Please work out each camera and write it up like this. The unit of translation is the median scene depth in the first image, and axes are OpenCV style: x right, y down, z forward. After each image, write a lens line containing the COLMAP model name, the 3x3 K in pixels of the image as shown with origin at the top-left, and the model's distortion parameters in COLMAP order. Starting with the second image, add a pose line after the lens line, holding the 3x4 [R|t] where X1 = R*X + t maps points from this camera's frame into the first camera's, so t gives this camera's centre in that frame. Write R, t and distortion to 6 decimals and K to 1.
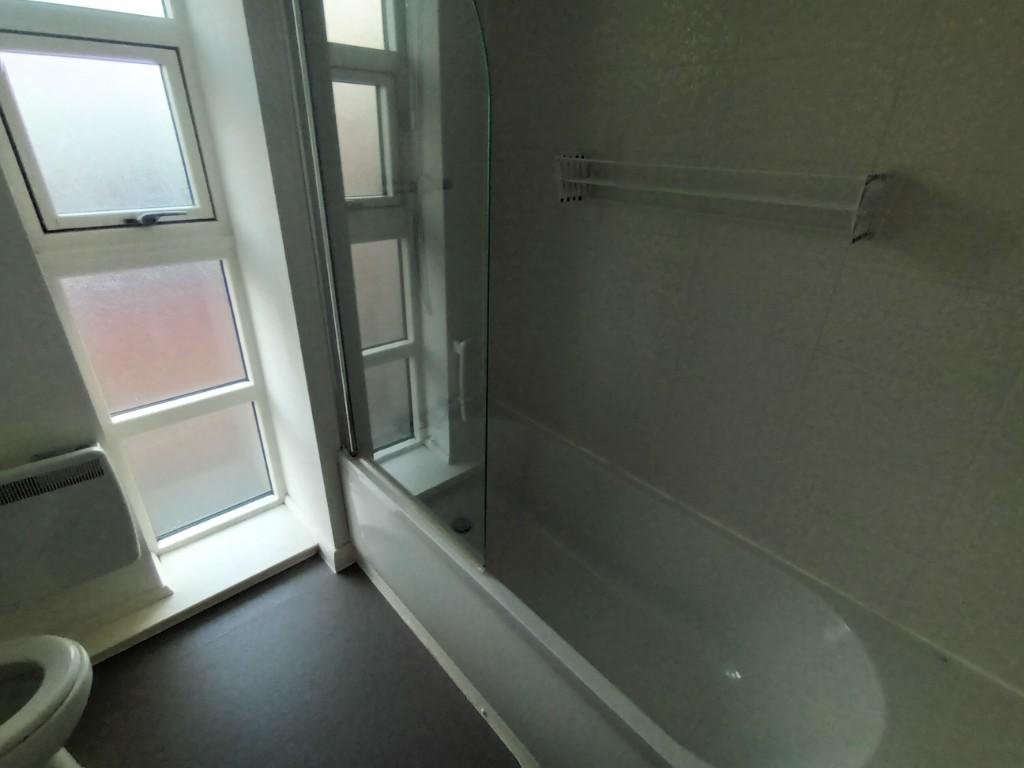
lens RADIAL K [[506.8, 0, 512.0], [0, 506.8, 384.0], [0, 0, 1]] dist [0.001195, 0.000249]
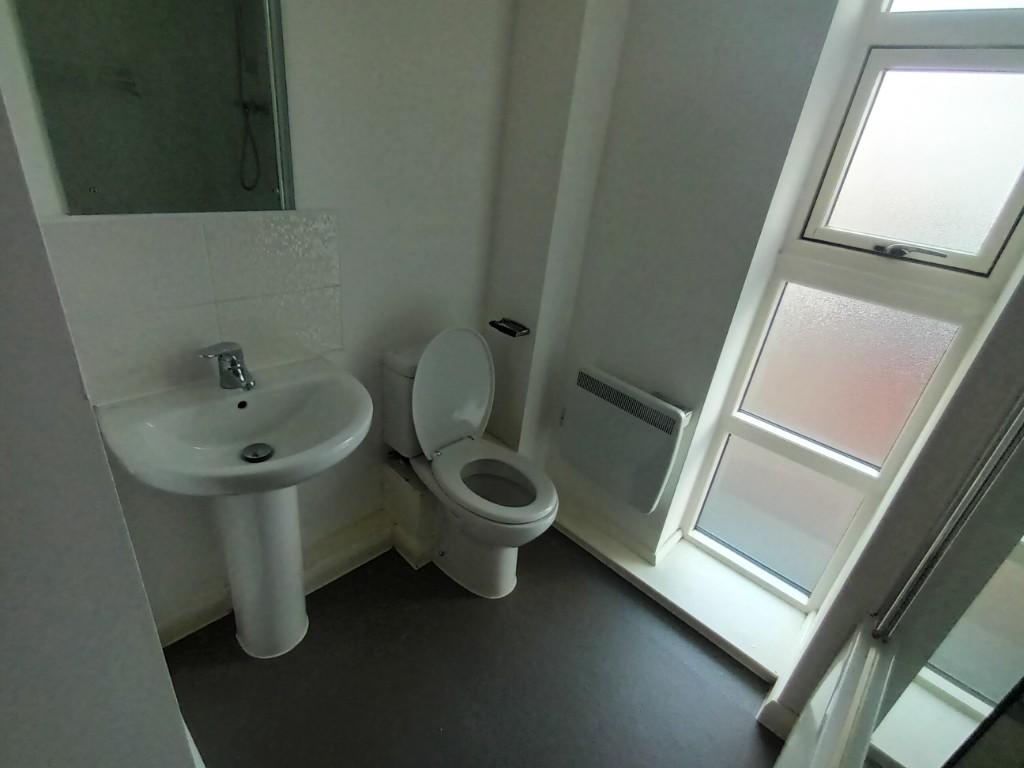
lens RADIAL K [[506.8, 0, 512.0], [0, 506.8, 384.0], [0, 0, 1]] dist [0.001195, 0.000249]
pose [[0.055566, 0.427377, -0.902364, 0.118716], [-0.542819, 0.771462, 0.331954, -0.077474], [0.838010, 0.471375, 0.274856, 0.308045]]
